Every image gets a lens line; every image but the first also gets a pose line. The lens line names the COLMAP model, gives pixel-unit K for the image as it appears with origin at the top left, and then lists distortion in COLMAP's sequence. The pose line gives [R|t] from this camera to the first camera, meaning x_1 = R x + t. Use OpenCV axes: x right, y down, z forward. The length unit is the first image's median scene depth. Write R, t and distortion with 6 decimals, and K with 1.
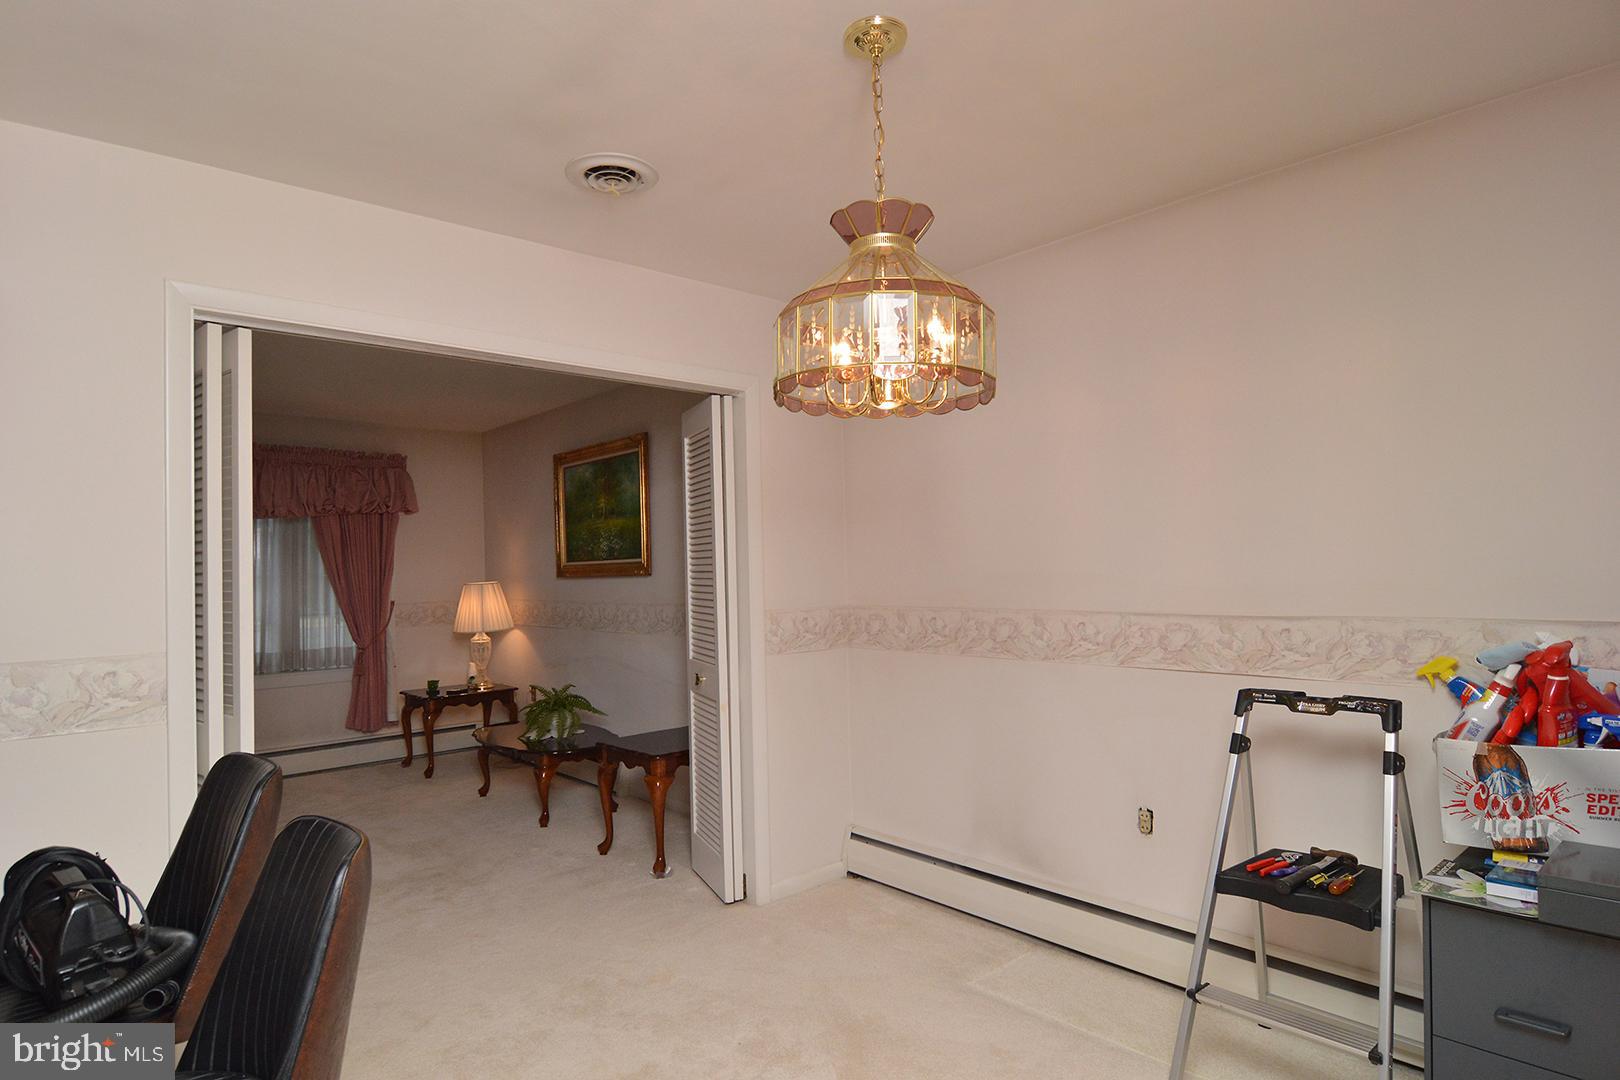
lens RADIAL K [[880.1, 0, 807.3], [0, 880.1, 549.0], [0, 0, 1]] dist [-0.002491, -0.015218]
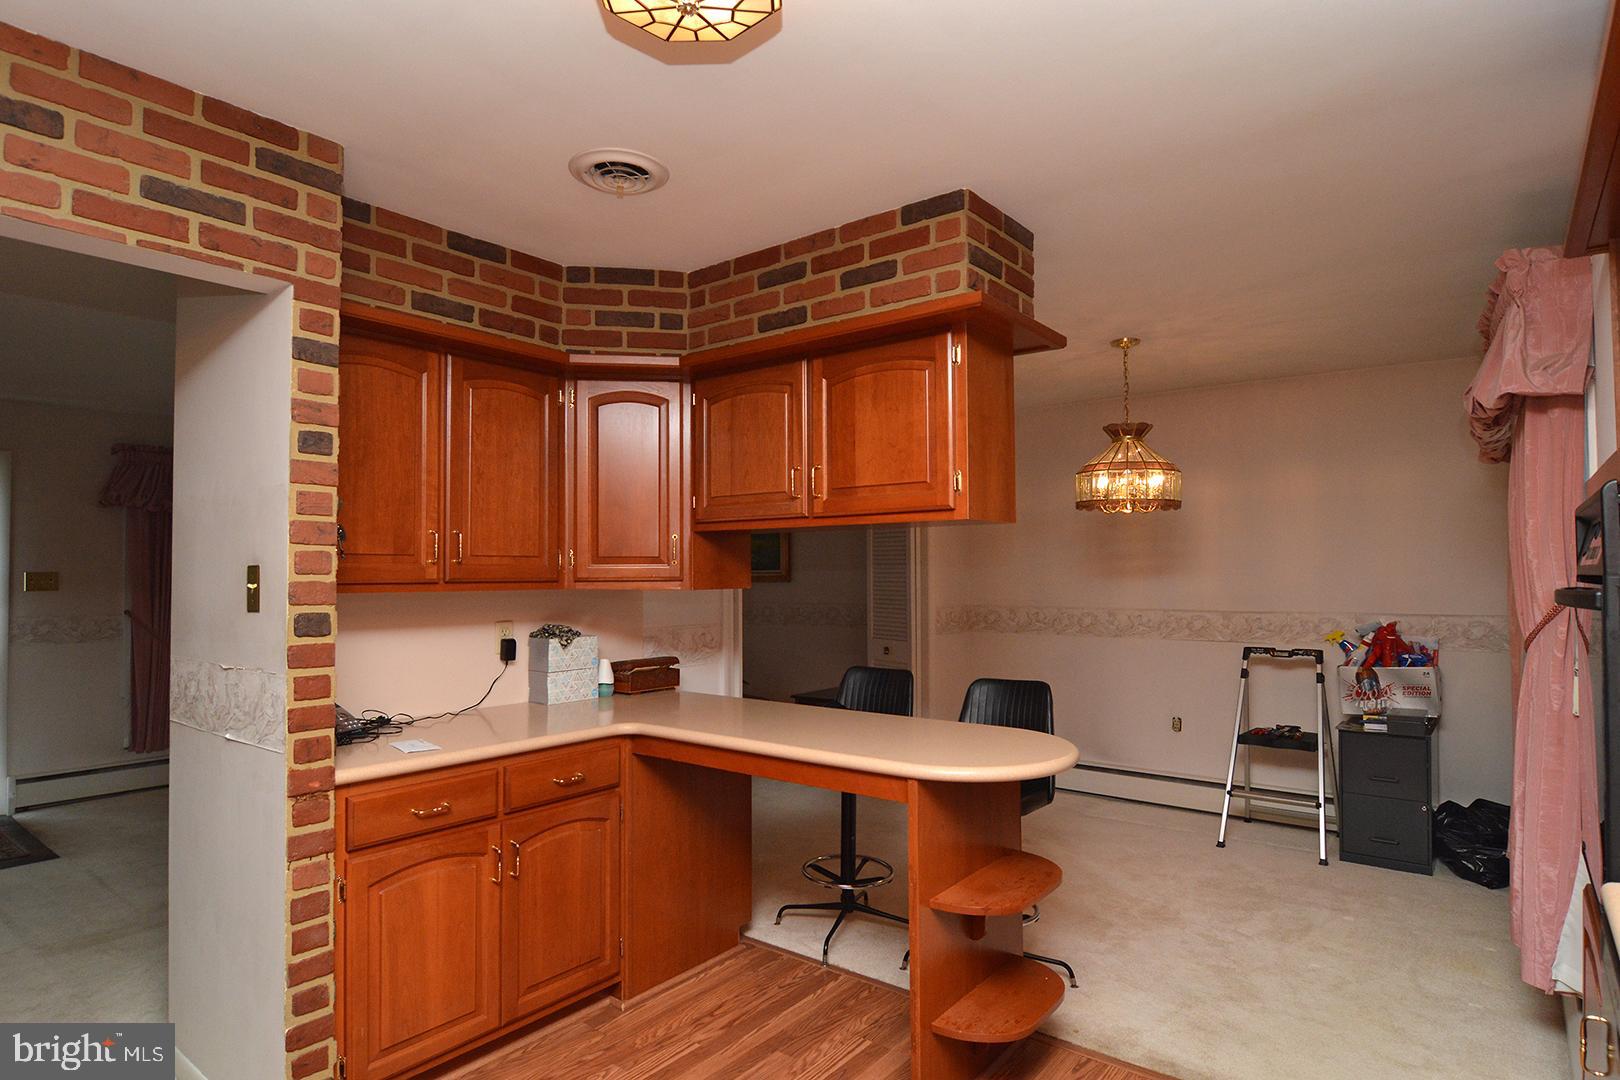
lens RADIAL K [[880.1, 0, 807.3], [0, 880.1, 549.0], [0, 0, 1]] dist [-0.002491, -0.015218]
pose [[0.984777, 0.022990, 0.172293, -0.953007], [-0.021953, 0.999728, -0.007919, -0.029662], [-0.172428, 0.004016, 0.985014, -0.911763]]
